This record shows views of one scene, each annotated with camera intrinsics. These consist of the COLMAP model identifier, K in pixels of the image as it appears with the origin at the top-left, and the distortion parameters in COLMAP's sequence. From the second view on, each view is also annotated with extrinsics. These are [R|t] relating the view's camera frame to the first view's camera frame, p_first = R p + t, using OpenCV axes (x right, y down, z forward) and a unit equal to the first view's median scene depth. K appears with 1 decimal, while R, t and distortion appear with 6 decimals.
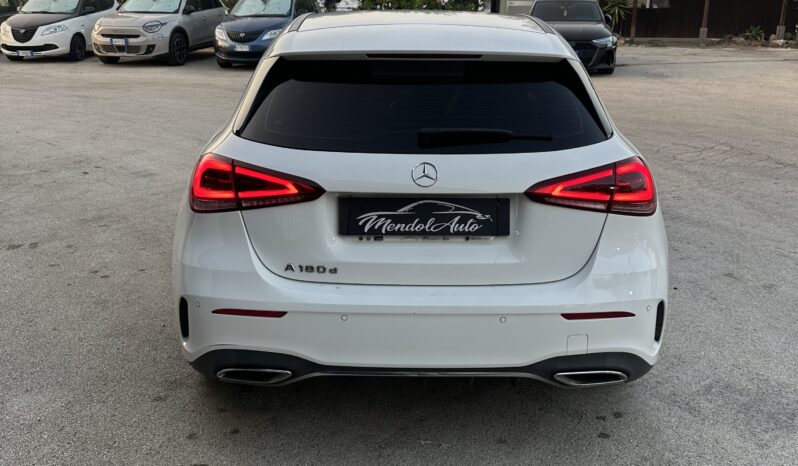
lens RADIAL K [[739.3, 0, 400.9], [0, 739.3, 230.6], [0, 0, 1]] dist [0.179429, -0.382099]
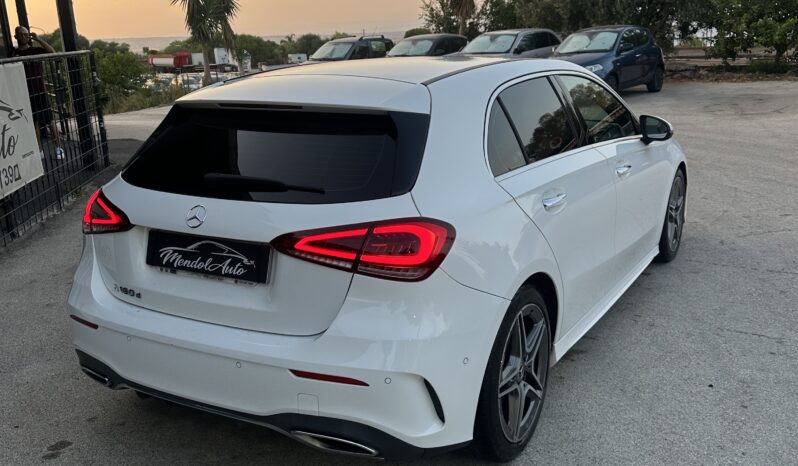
lens RADIAL K [[739.3, 0, 400.9], [0, 739.3, 230.6], [0, 0, 1]] dist [0.179429, -0.382099]
pose [[0.865043, 0.091590, -0.493267, 0.751194], [-0.112212, 0.993608, -0.012292, -0.068746], [0.488988, 0.065984, 0.869791, 0.191021]]
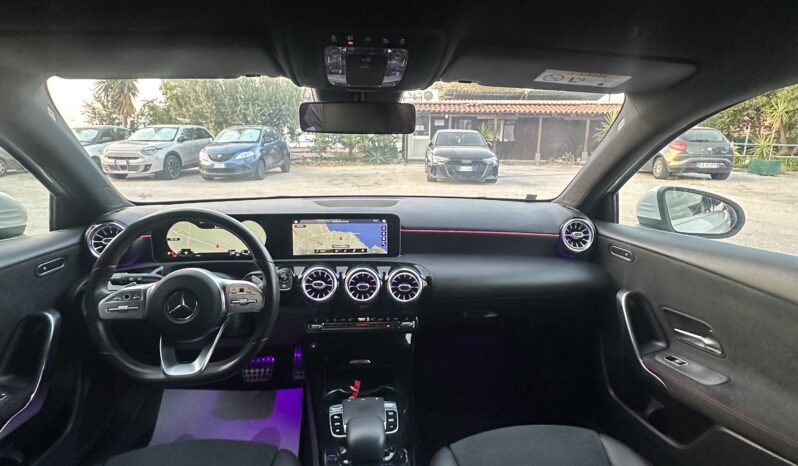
lens RADIAL K [[421.2, 0, 398.3], [0, 421.2, 230.4], [0, 0, 1]] dist [0.000355, 0.000602]
pose [[0.991687, -0.023522, 0.126502, 0.006775], [0.035026, 0.995371, -0.089498, -0.336442], [-0.123811, 0.093185, 0.987921, 1.513430]]
